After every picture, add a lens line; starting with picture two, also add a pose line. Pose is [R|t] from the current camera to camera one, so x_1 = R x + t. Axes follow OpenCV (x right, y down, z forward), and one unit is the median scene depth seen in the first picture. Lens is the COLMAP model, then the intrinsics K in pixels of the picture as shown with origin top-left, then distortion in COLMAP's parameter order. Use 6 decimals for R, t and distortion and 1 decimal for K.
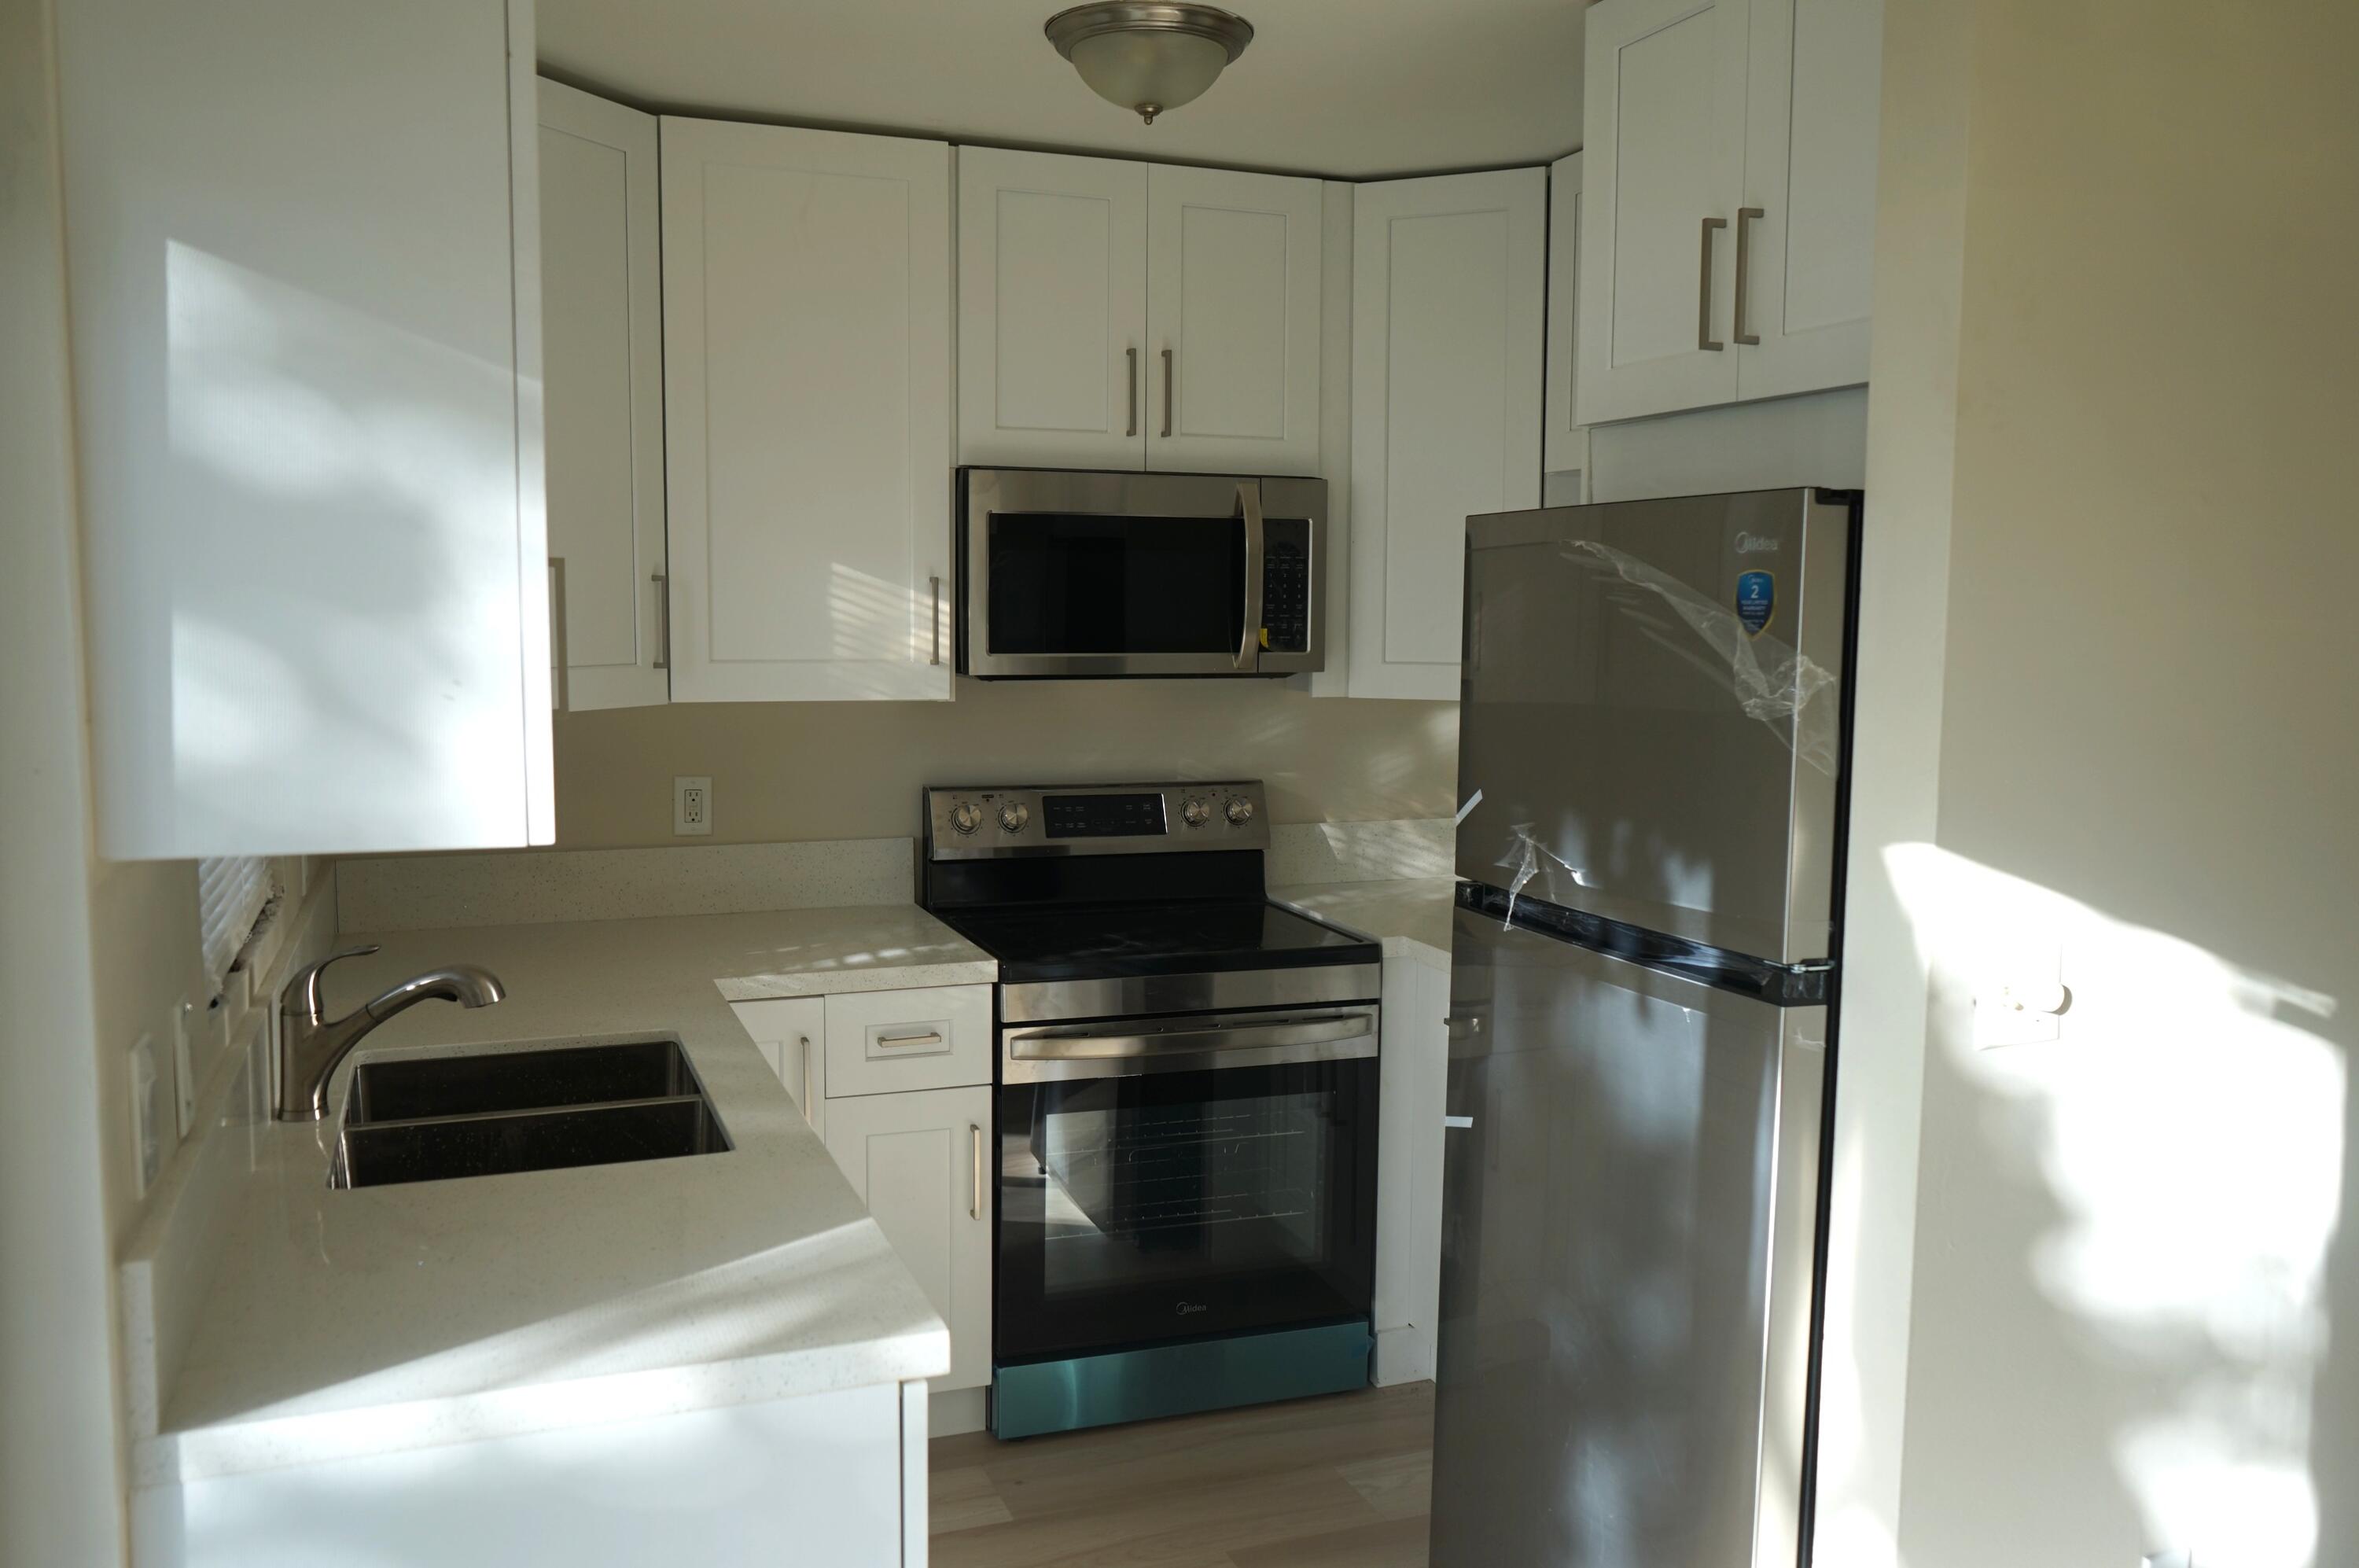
lens RADIAL K [[1866.1, 0, 1178.7], [0, 1866.1, 785.7], [0, 0, 1]] dist [-0.016340, -0.027783]
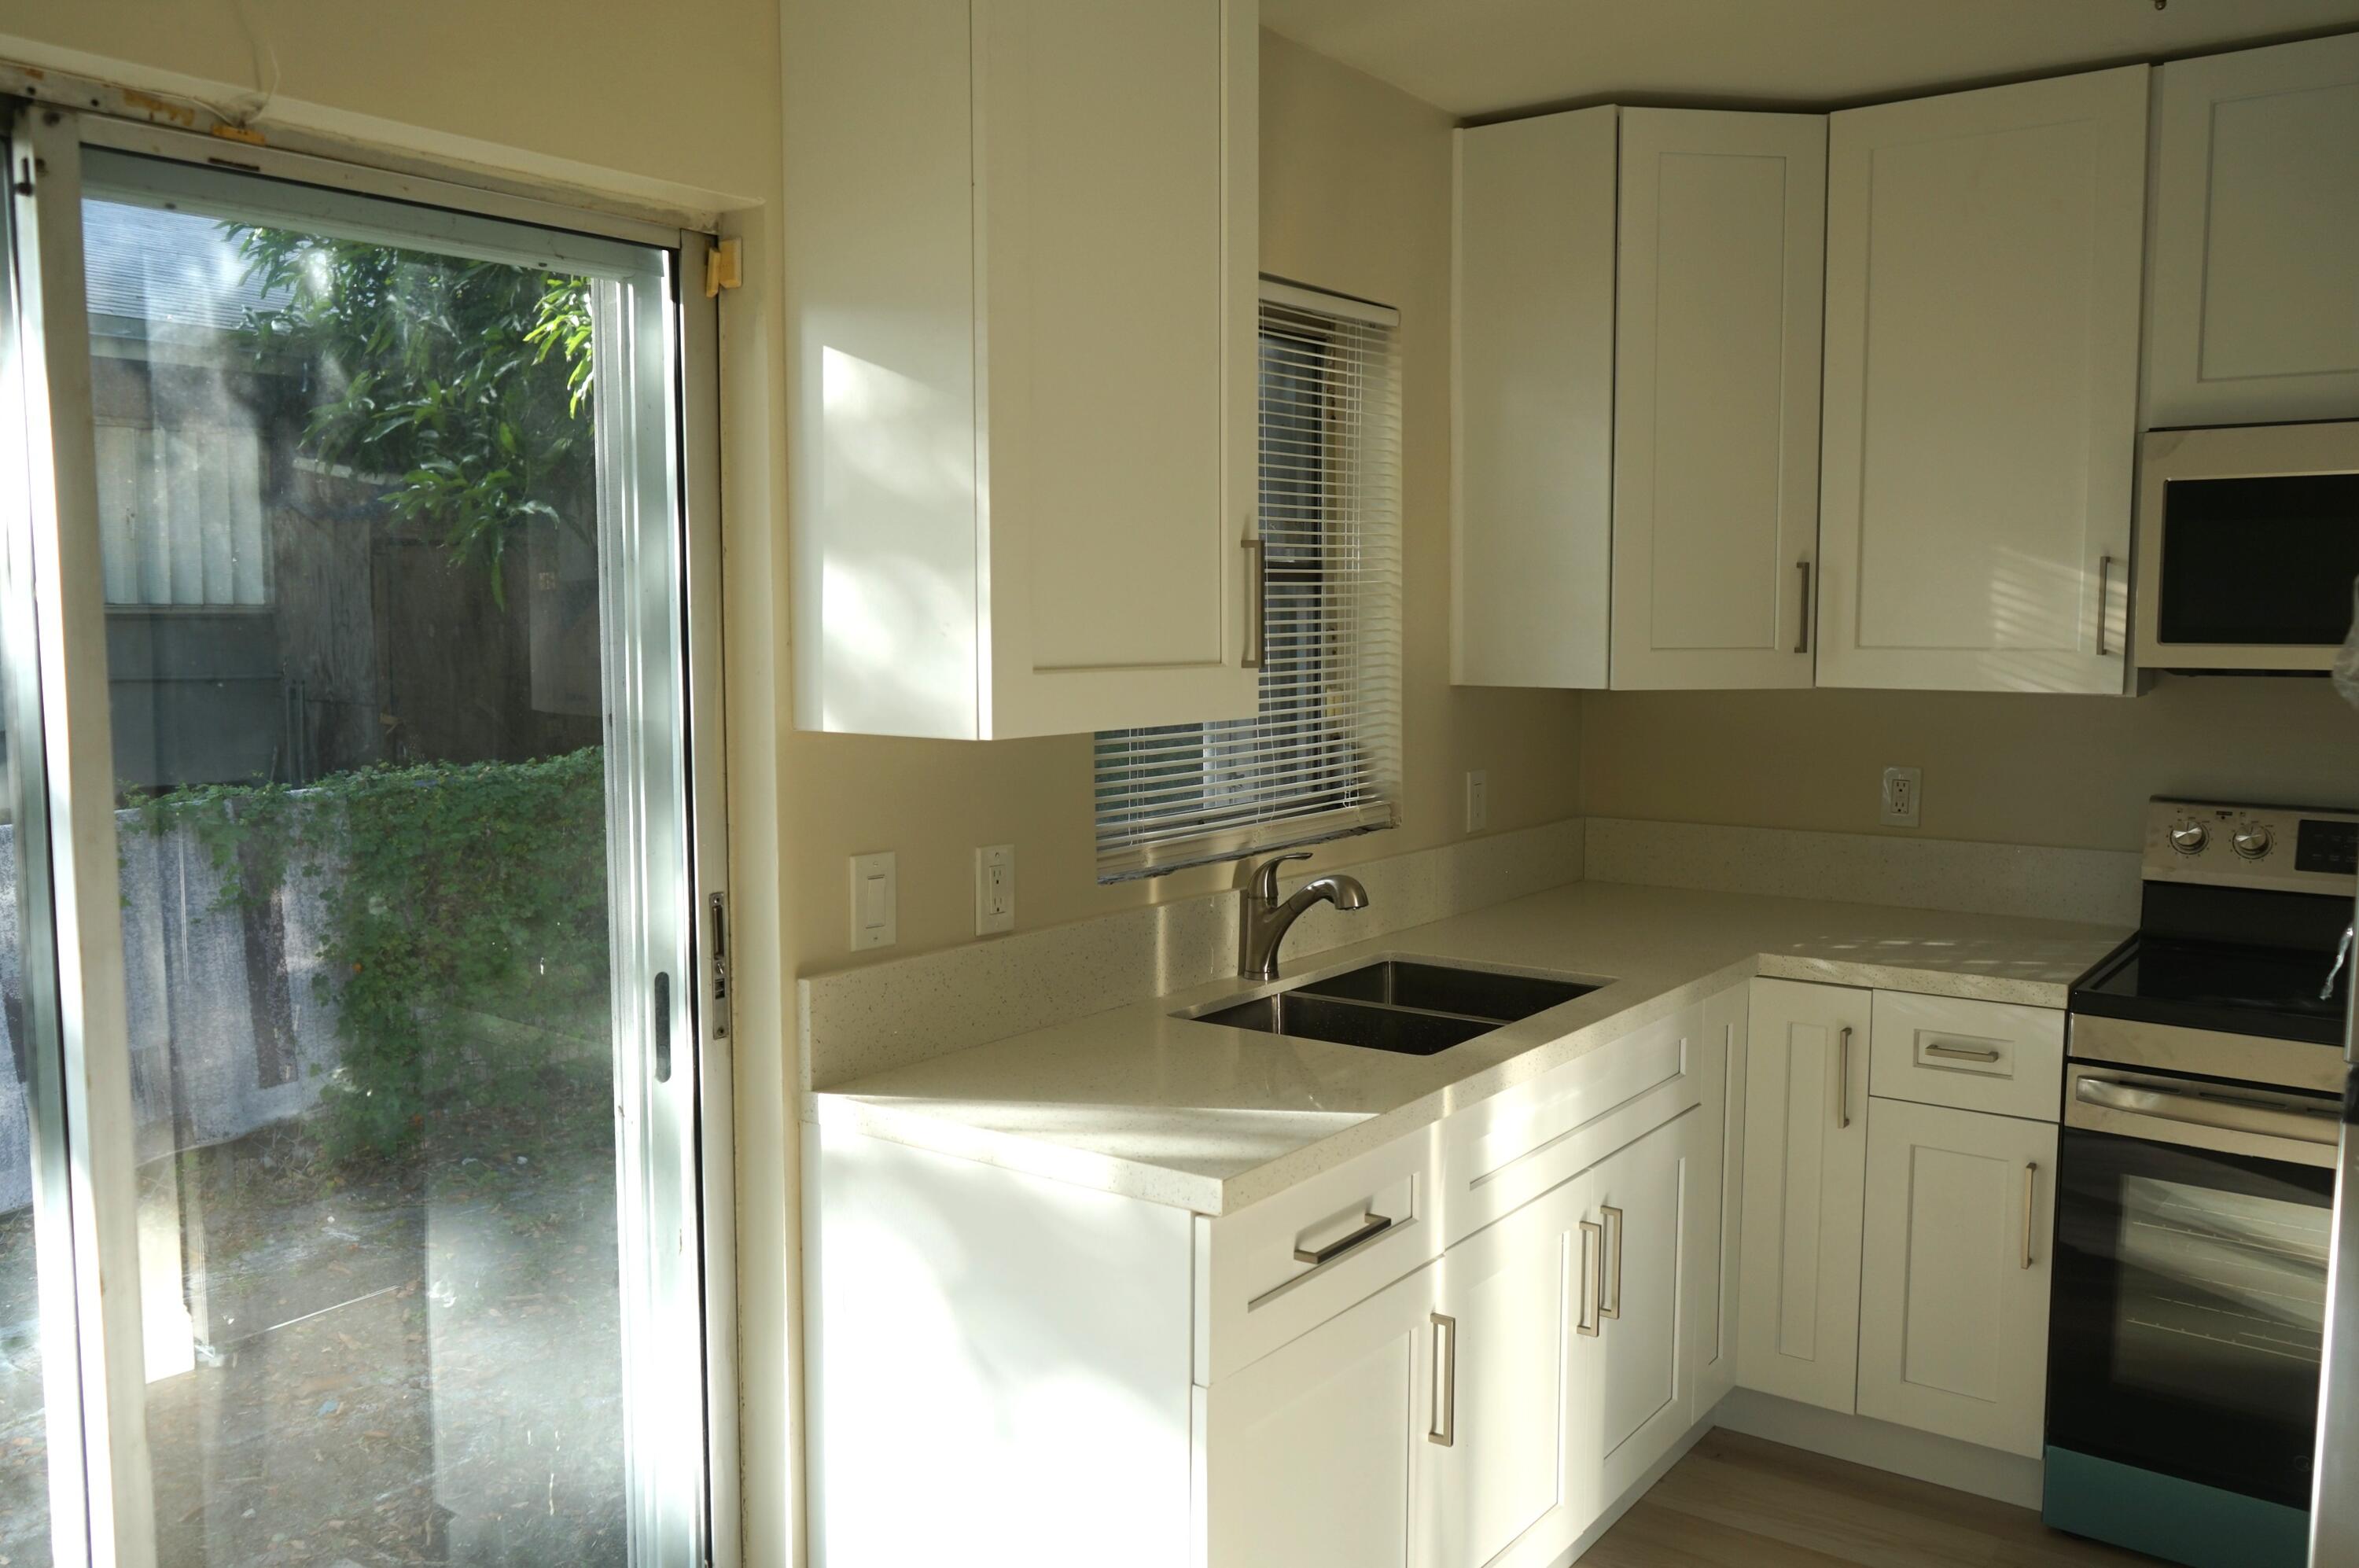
lens RADIAL K [[1866.1, 0, 1172.3], [0, 1866.1, 785.2], [0, 0, 1]] dist [-0.016340, -0.027783]
pose [[0.517420, 0.064662, -0.853285, 0.423277], [-0.076681, 0.996633, 0.029026, 0.006541], [0.852289, 0.050412, 0.520637, 0.174733]]
